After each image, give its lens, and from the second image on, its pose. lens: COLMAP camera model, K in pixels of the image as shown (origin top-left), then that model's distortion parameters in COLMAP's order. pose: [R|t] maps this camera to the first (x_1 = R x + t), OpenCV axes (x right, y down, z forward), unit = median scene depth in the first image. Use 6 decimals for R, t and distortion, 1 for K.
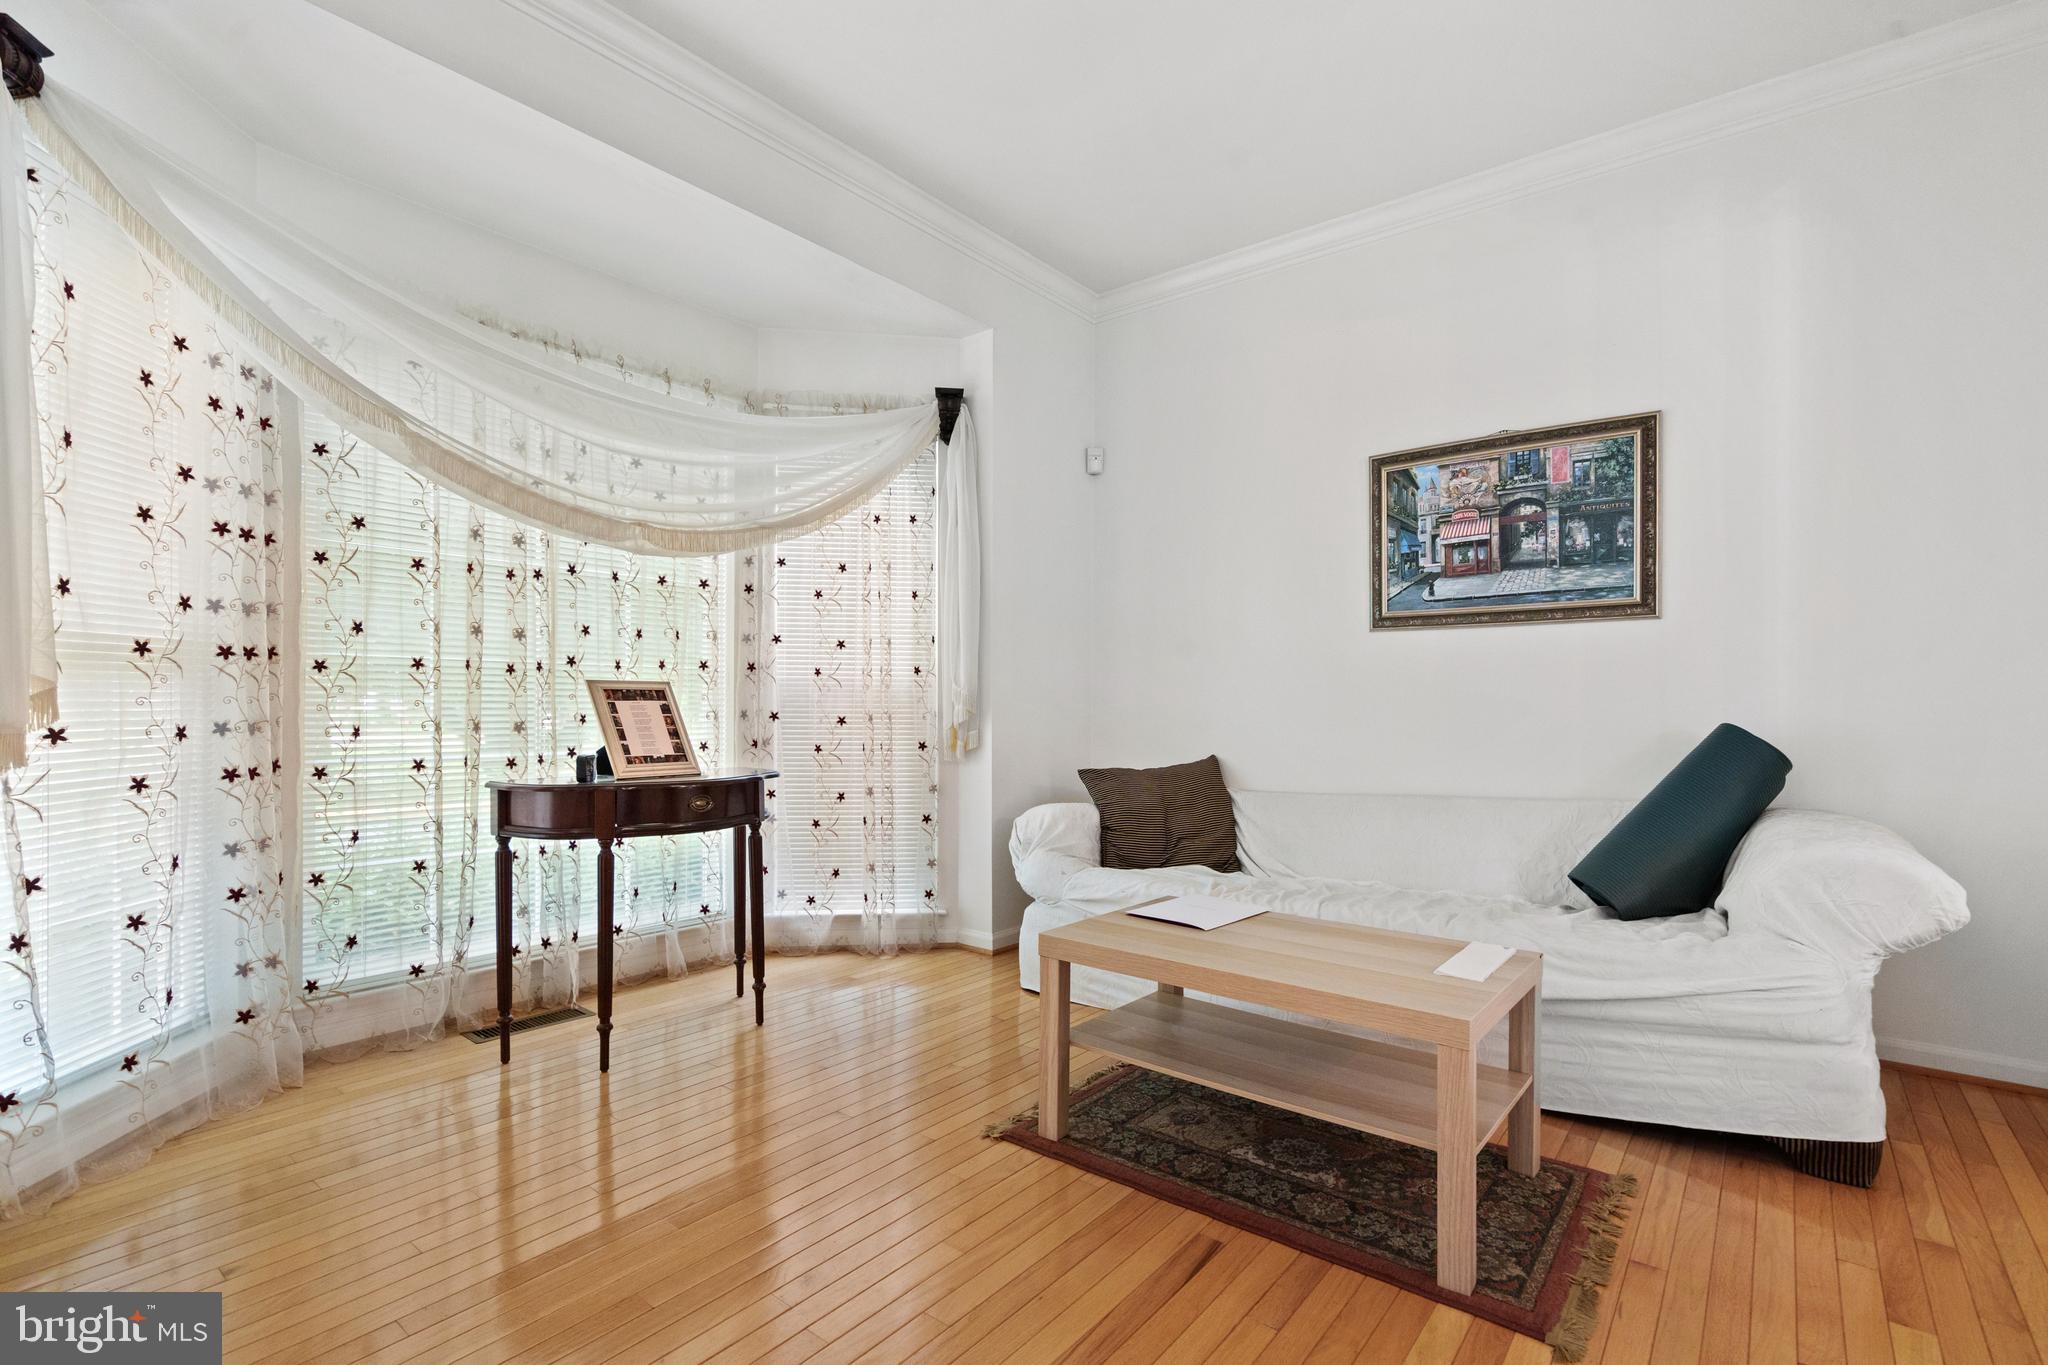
lens RADIAL K [[969.5, 0, 1025.8], [0, 969.5, 710.3], [0, 0, 1]] dist [-0.000927, -0.000047]
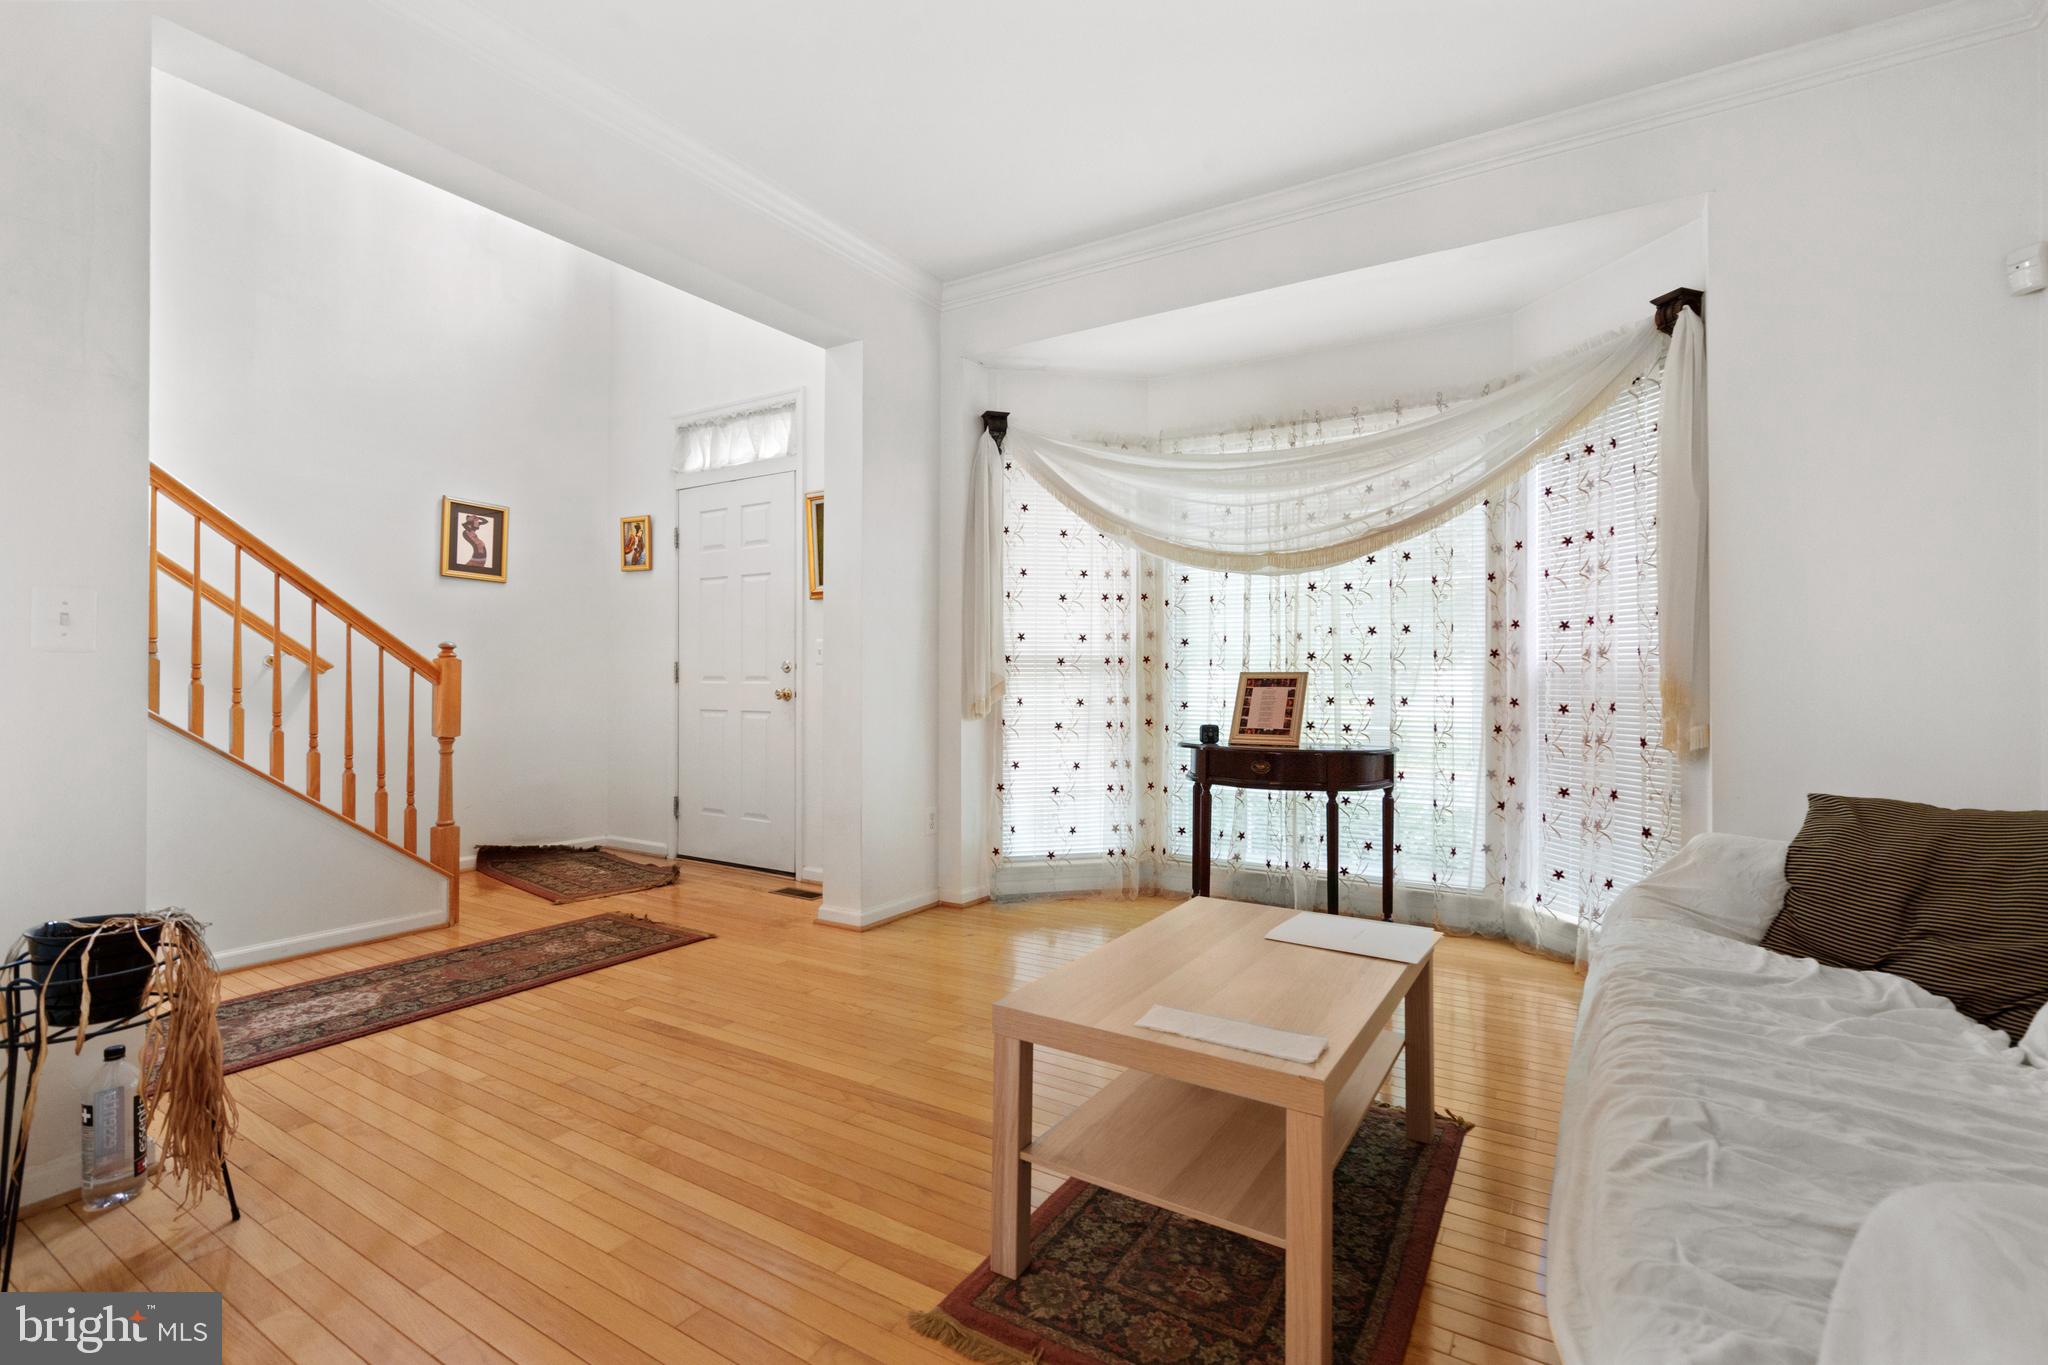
lens RADIAL K [[934.4, 0, 1019.8], [0, 934.4, 685.6], [0, 0, 1]] dist [-0.000604, 0.000197]
pose [[0.103940, 0.003593, -0.994577, 0.824629], [-0.008252, 0.999962, 0.002750, -0.012730], [0.994549, 0.007921, 0.103966, 0.522798]]
